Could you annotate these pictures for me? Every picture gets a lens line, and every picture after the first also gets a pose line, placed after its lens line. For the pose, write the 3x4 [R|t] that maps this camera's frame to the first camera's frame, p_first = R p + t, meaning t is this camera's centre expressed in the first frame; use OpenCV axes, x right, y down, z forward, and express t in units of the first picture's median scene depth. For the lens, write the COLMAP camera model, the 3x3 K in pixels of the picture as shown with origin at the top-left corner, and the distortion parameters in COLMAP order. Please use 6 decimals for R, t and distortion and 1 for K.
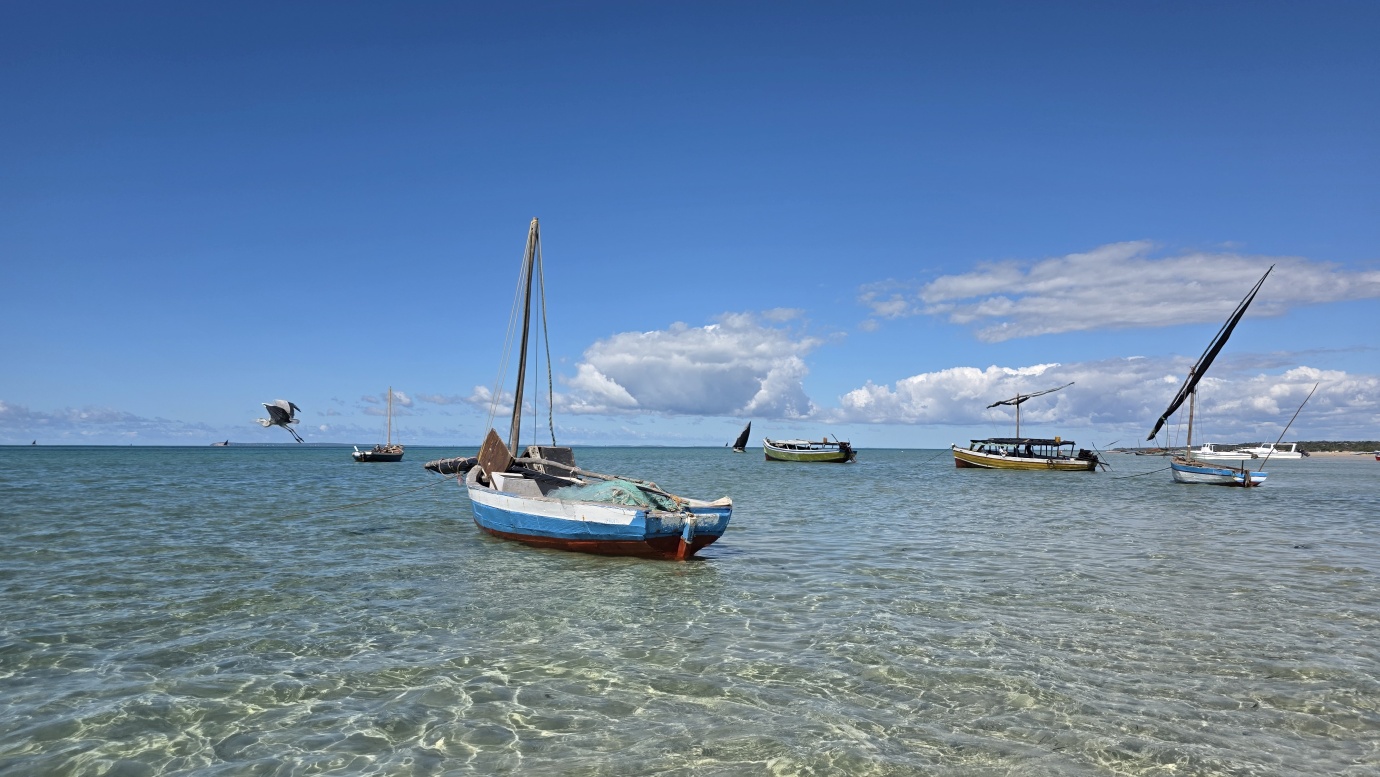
lens RADIAL K [[908.9, 0, 700.5], [0, 908.9, 394.6], [0, 0, 1]] dist [0.135090, -0.163800]
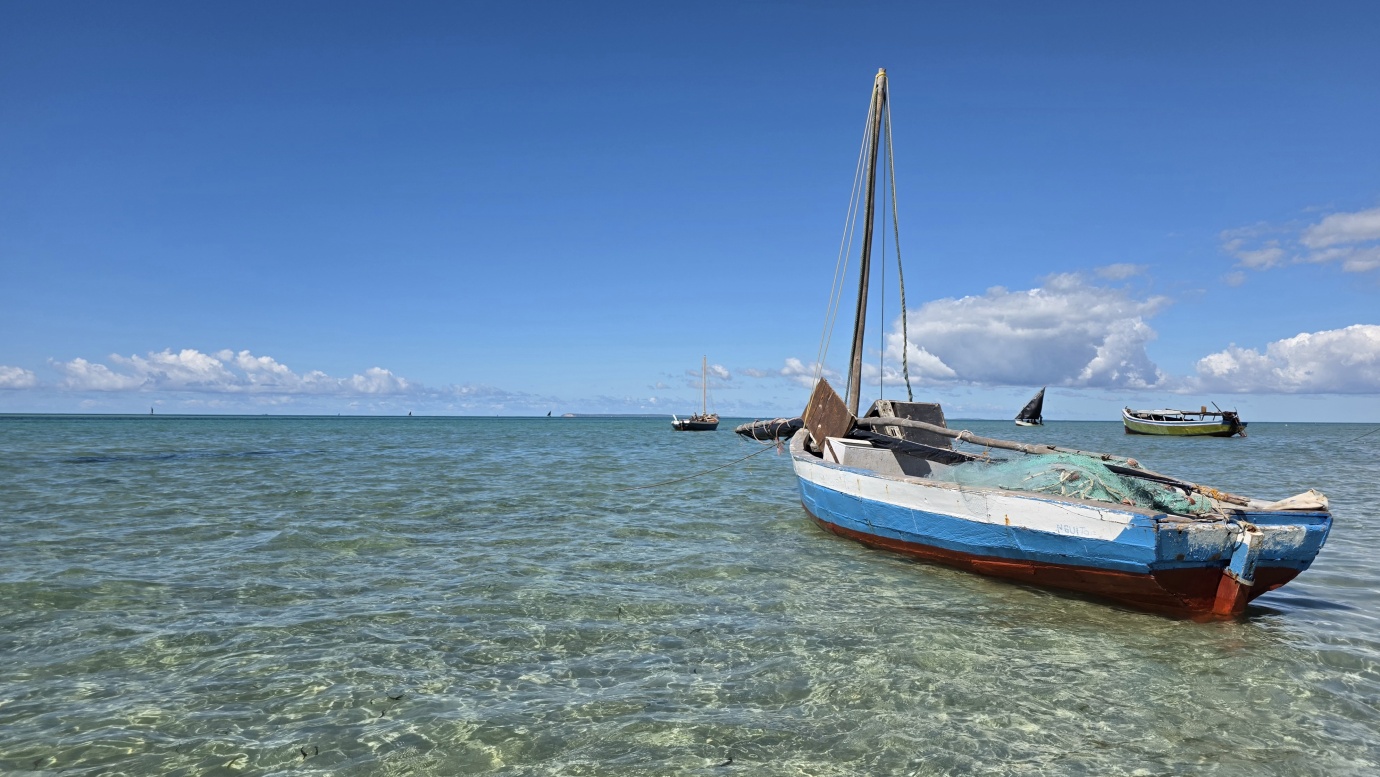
lens RADIAL K [[908.9, 0, 700.5], [0, 908.9, 394.6], [0, 0, 1]] dist [0.135090, -0.163800]
pose [[0.943974, -0.008261, -0.329917, -0.081453], [0.018231, 0.999465, 0.027138, 0.028884], [0.329517, -0.031632, 0.943620, 0.292005]]
